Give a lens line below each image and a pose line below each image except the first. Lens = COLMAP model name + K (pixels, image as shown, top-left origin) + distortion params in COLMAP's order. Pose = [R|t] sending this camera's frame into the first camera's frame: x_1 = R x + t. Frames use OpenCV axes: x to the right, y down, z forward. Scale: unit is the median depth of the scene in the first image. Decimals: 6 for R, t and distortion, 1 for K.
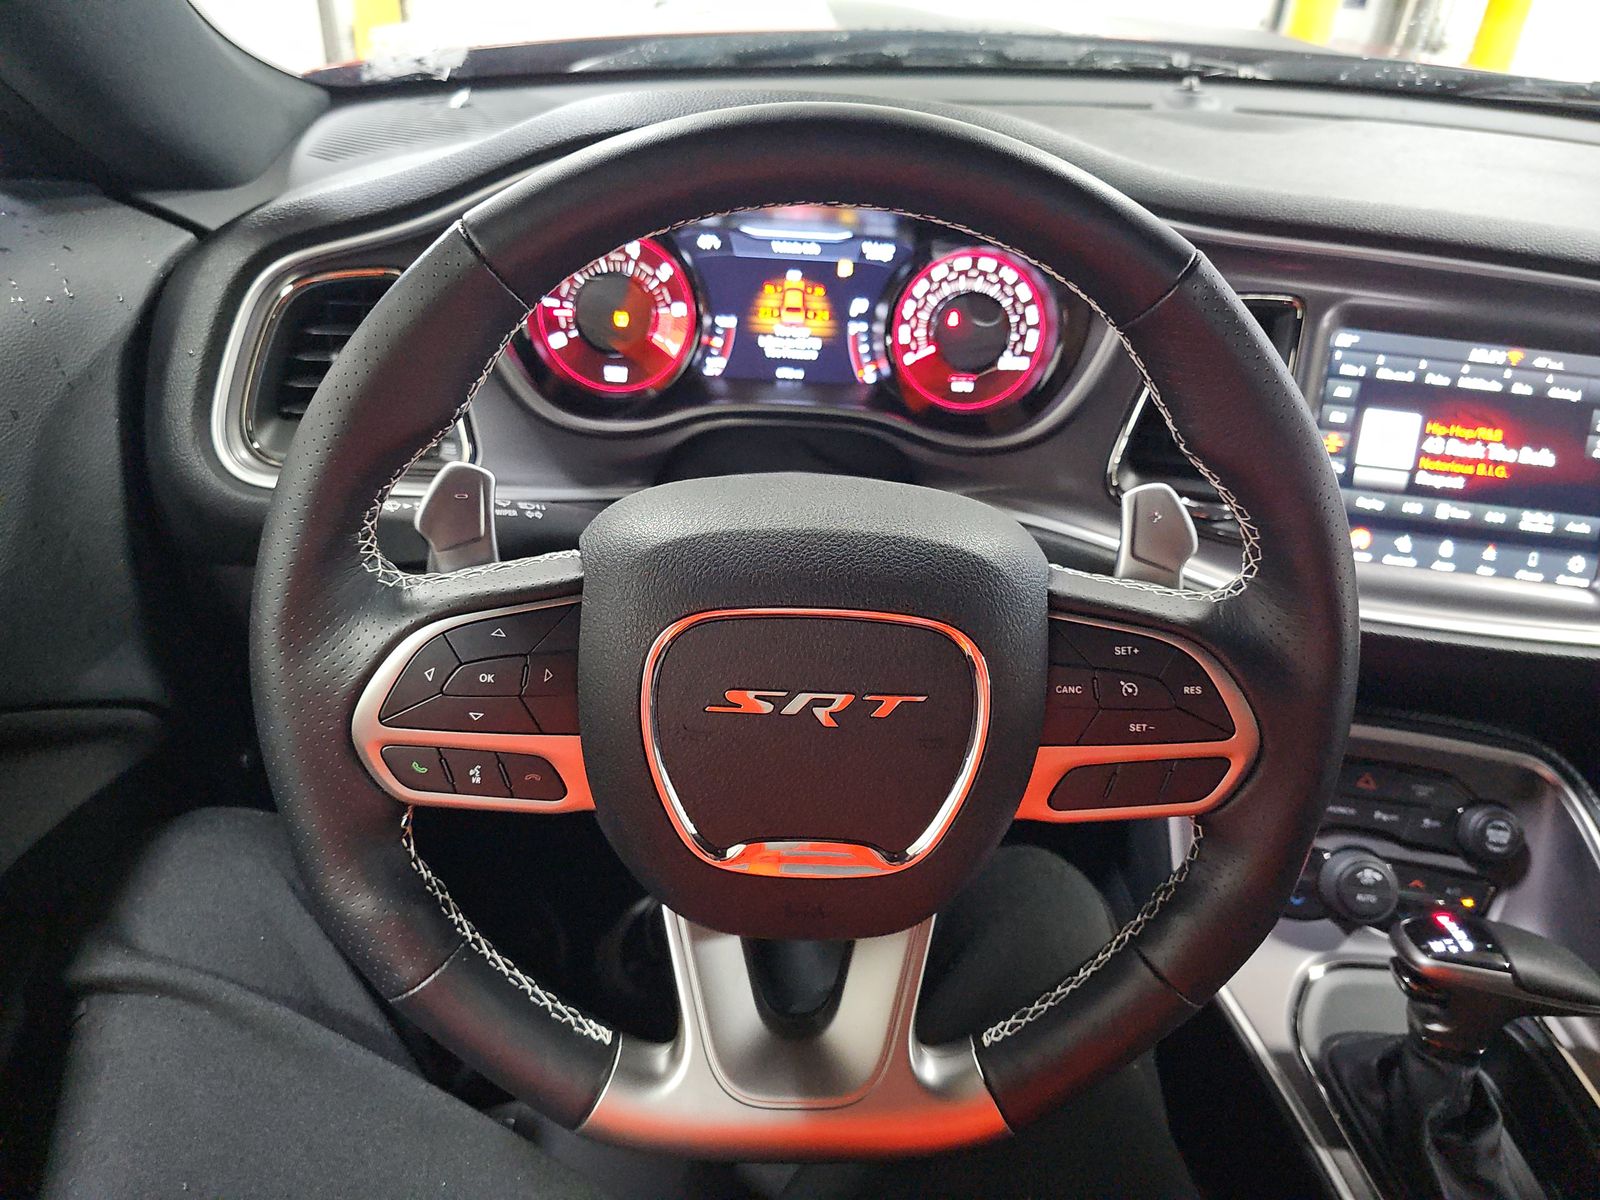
lens RADIAL K [[1075.8, 0, 835.8], [0, 1075.8, 599.9], [0, 0, 1]] dist [0.031009, -0.000091]
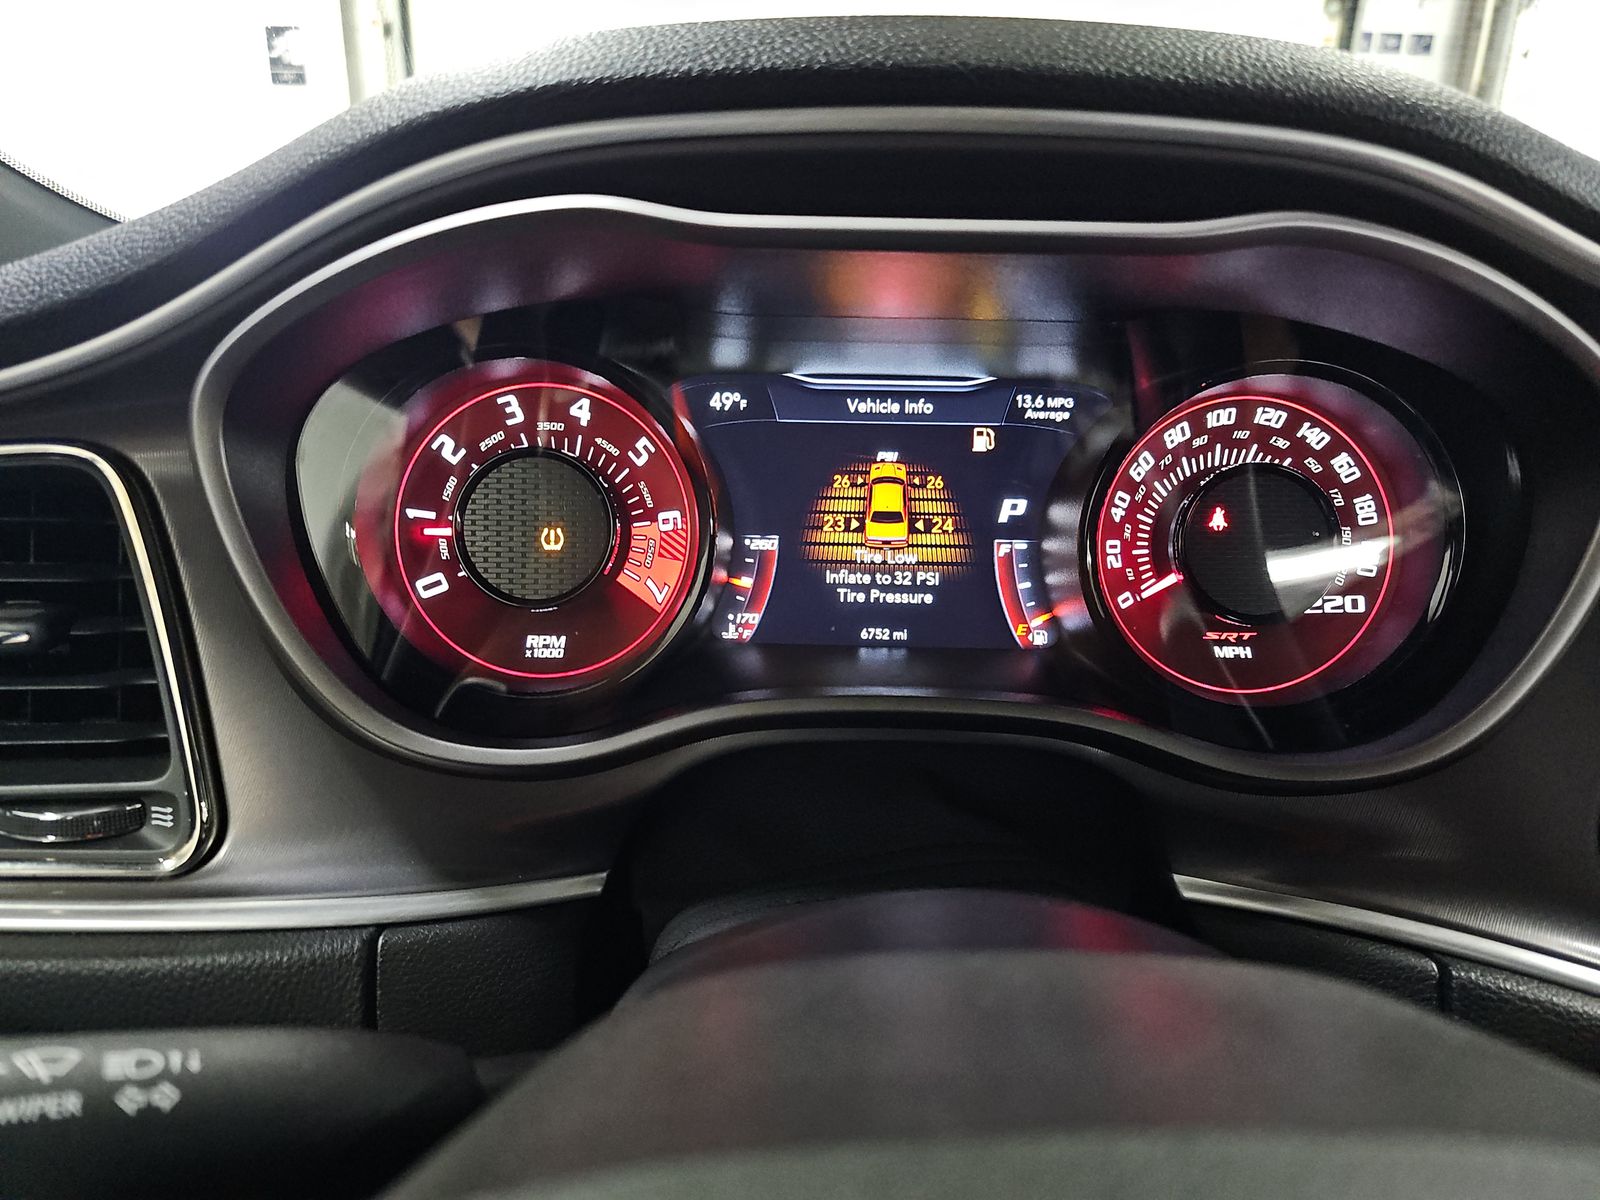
lens RADIAL K [[1075.8, 0, 835.8], [0, 1075.8, 599.9], [0, 0, 1]] dist [0.031009, -0.000091]
pose [[0.998745, -0.028026, -0.041512, -0.044904], [0.017647, 0.972552, -0.232017, -0.109306], [0.046875, 0.230993, 0.971825, 0.503092]]
